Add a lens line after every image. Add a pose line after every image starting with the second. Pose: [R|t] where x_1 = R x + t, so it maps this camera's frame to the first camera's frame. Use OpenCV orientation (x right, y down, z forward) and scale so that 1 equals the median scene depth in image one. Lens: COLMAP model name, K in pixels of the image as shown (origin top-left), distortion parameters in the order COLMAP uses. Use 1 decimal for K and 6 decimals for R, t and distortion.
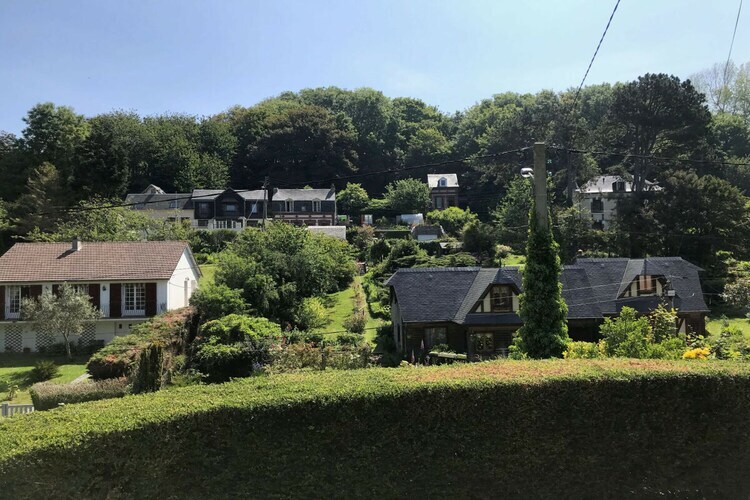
lens RADIAL K [[604.2, 0, 378.5], [0, 604.2, 243.5], [0, 0, 1]] dist [0.024662, -0.041411]
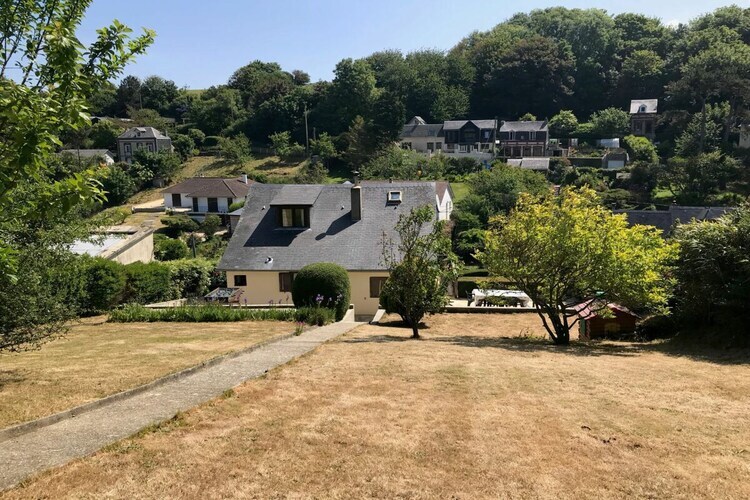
lens RADIAL K [[604.2, 0, 378.2], [0, 604.2, 260.0], [0, 0, 1]] dist [0.024662, -0.041411]
pose [[0.929973, 0.075482, -0.359795, 0.100761], [0.010583, 0.972792, 0.231439, -0.128423], [0.367475, -0.219040, 0.903872, -0.492636]]
